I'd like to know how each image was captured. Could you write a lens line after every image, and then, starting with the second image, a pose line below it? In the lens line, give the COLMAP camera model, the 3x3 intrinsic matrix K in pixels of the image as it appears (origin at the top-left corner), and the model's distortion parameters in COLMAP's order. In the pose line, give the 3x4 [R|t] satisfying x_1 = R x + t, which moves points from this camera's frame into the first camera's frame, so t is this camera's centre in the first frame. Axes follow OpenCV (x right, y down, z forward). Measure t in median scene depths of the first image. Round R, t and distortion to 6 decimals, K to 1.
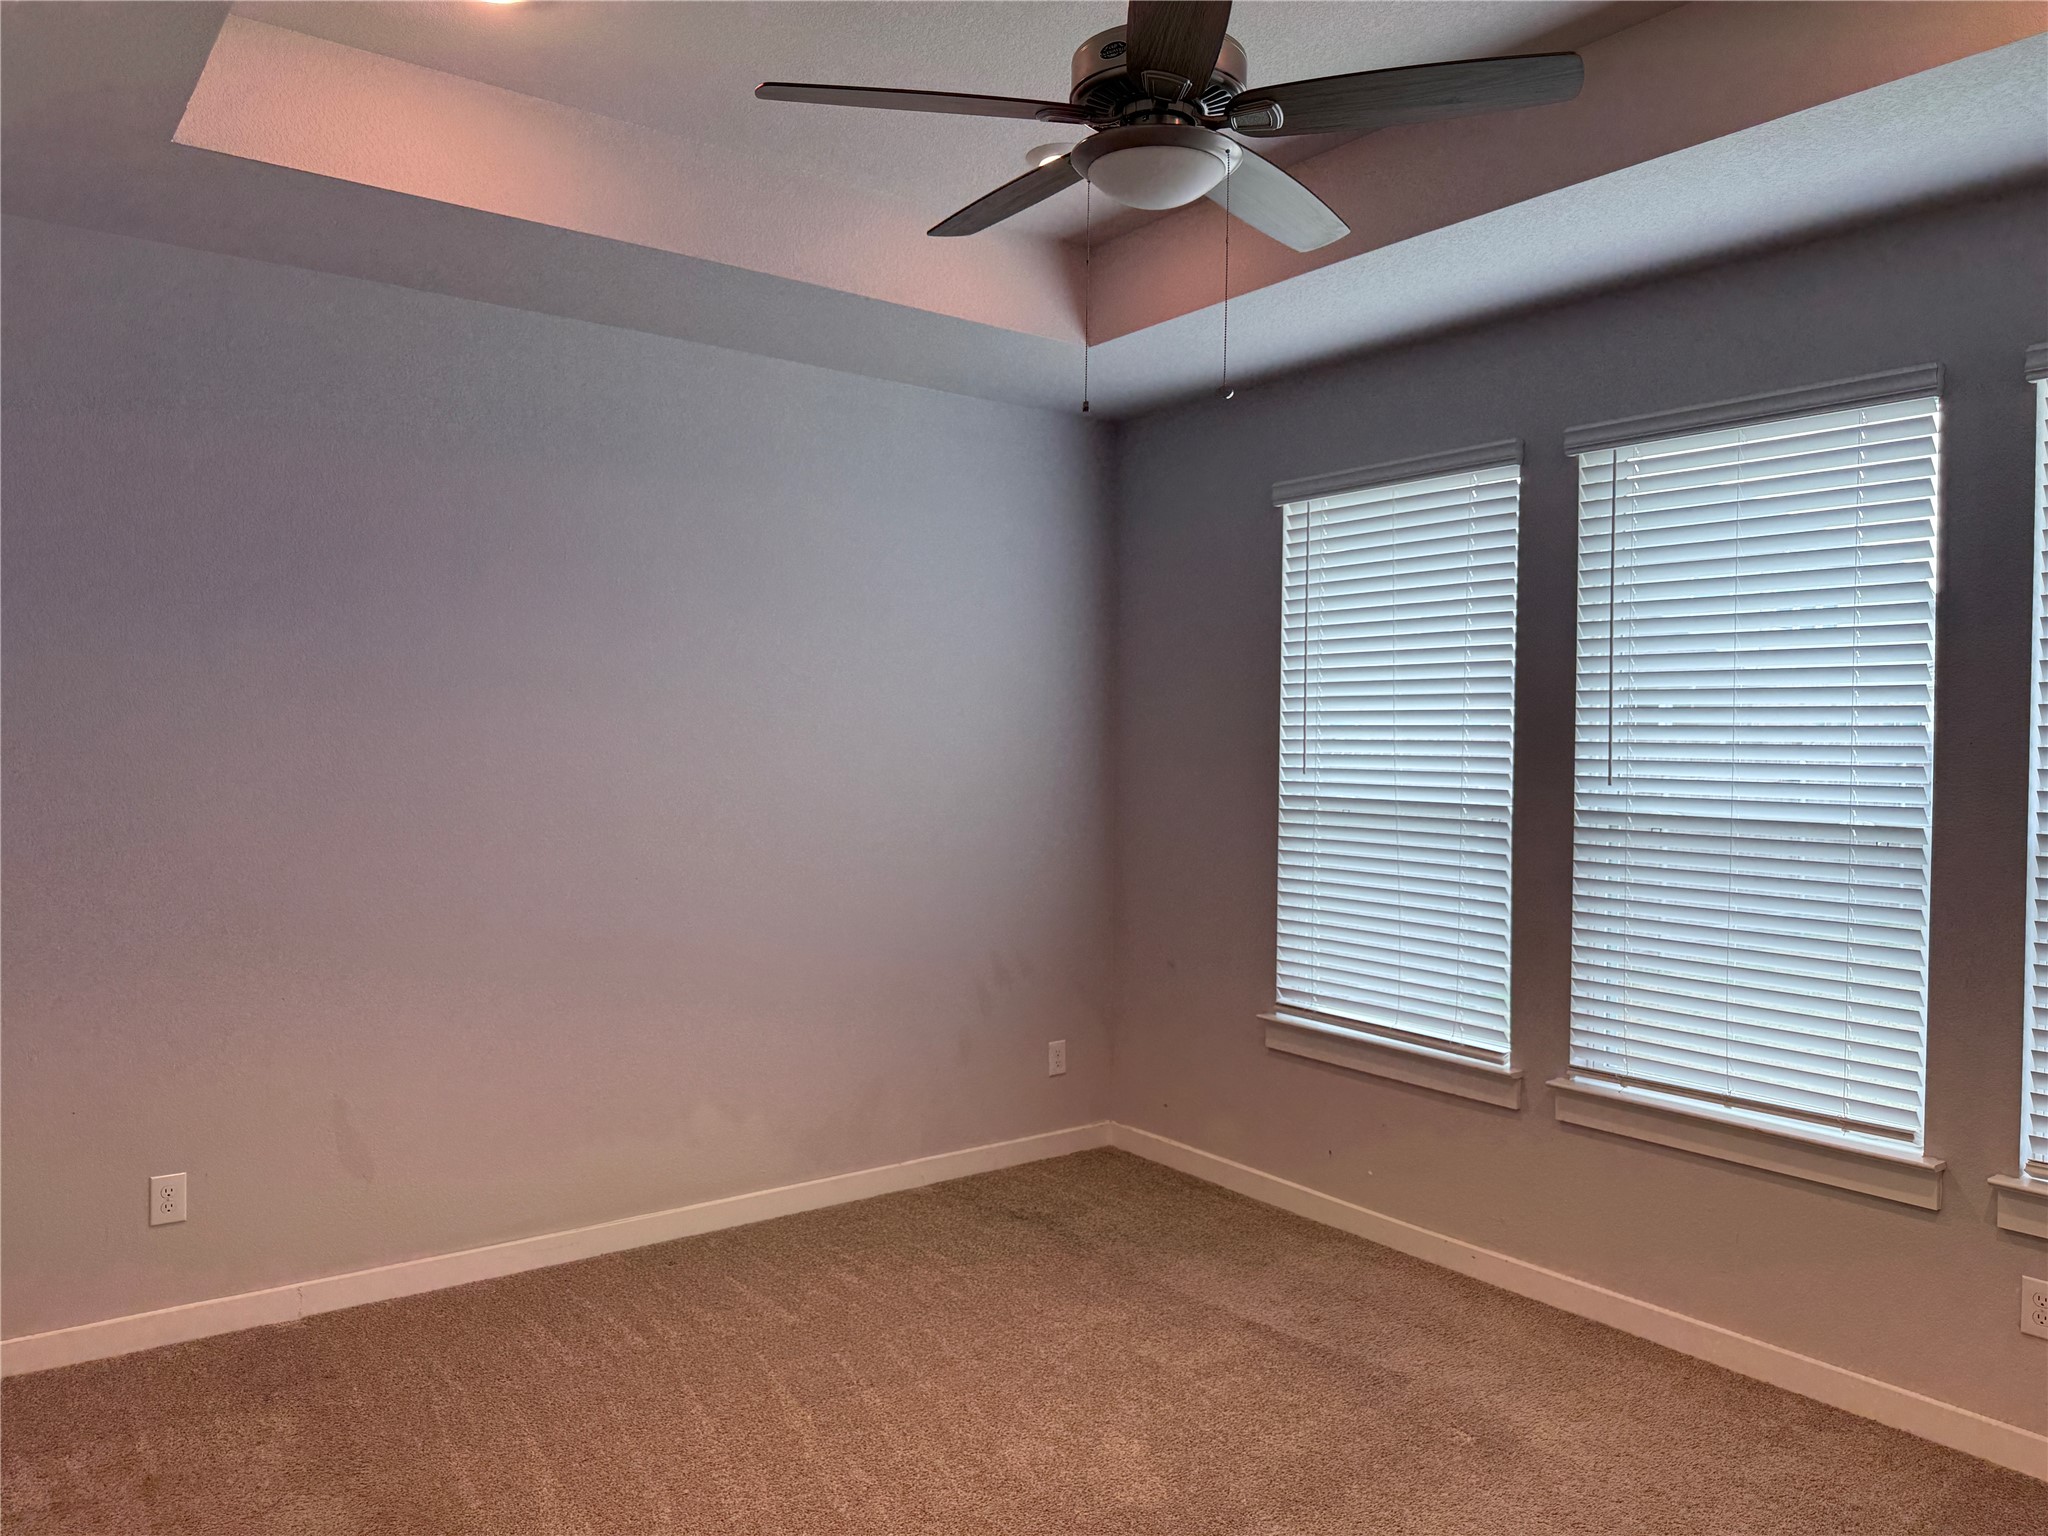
lens RADIAL K [[1431.7, 0, 1024.0], [0, 1431.7, 768.0], [0, 0, 1]] dist [-0.005101, -0.005082]
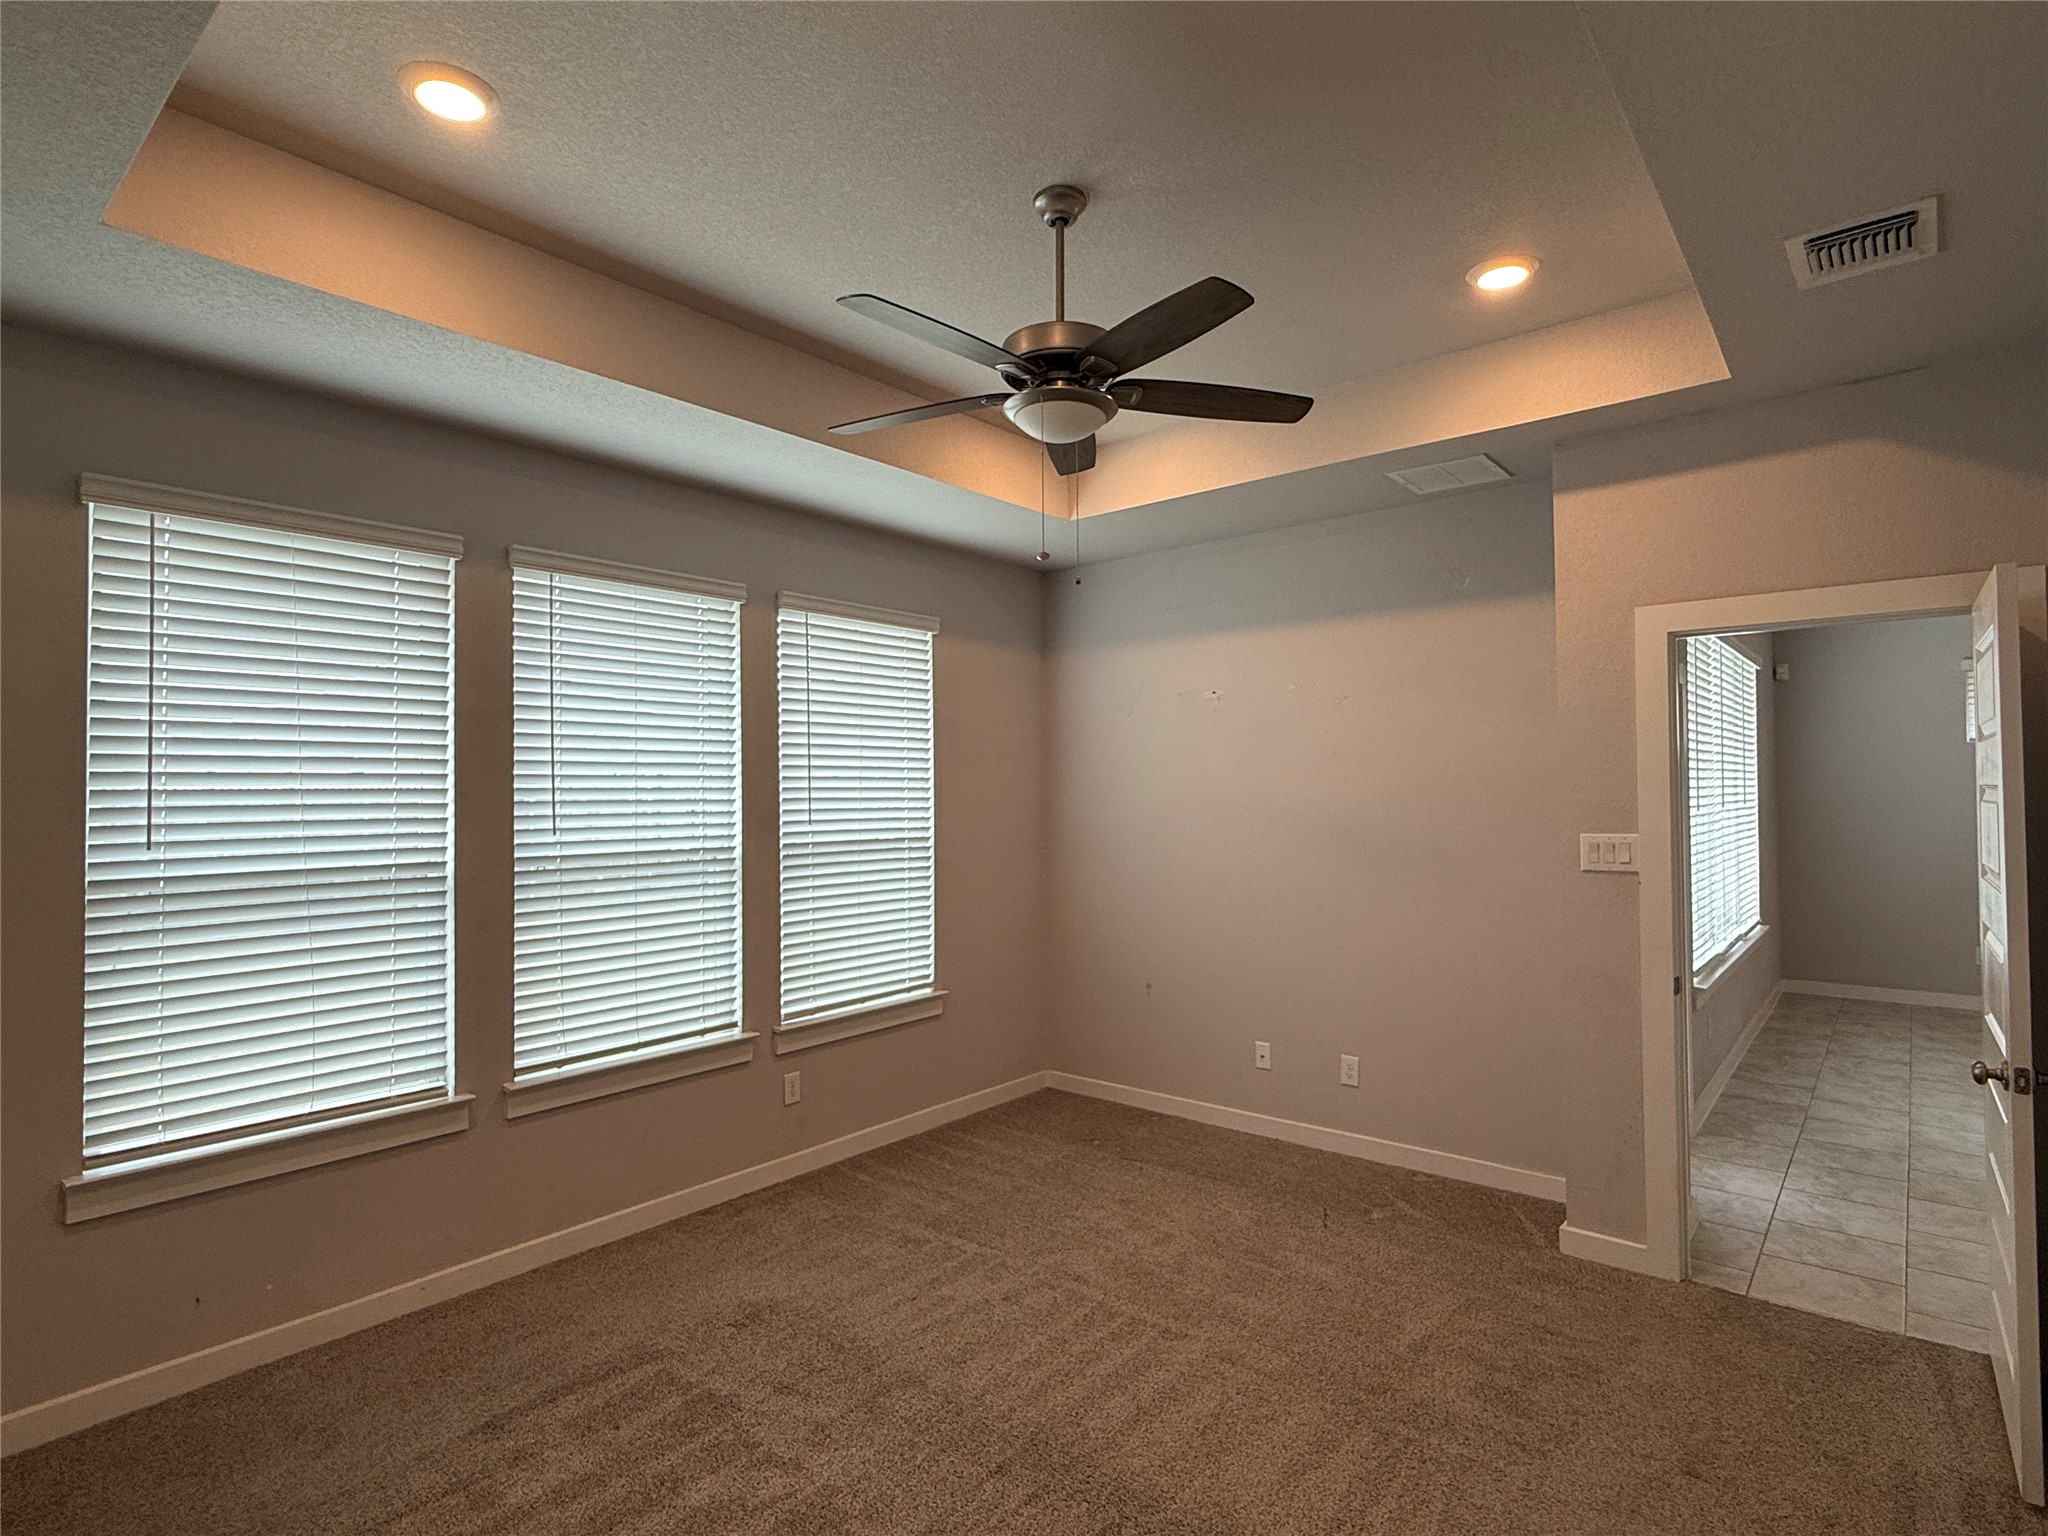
lens RADIAL K [[1058.8, 0, 1024.0], [0, 1058.8, 768.0], [0, 0, 1]] dist [0.000909, 0.000885]
pose [[-0.225304, 0.015874, 0.974159, -0.674917], [0.034179, 0.999381, -0.008380, -0.028026], [-0.973689, 0.031408, -0.225707, 0.887704]]
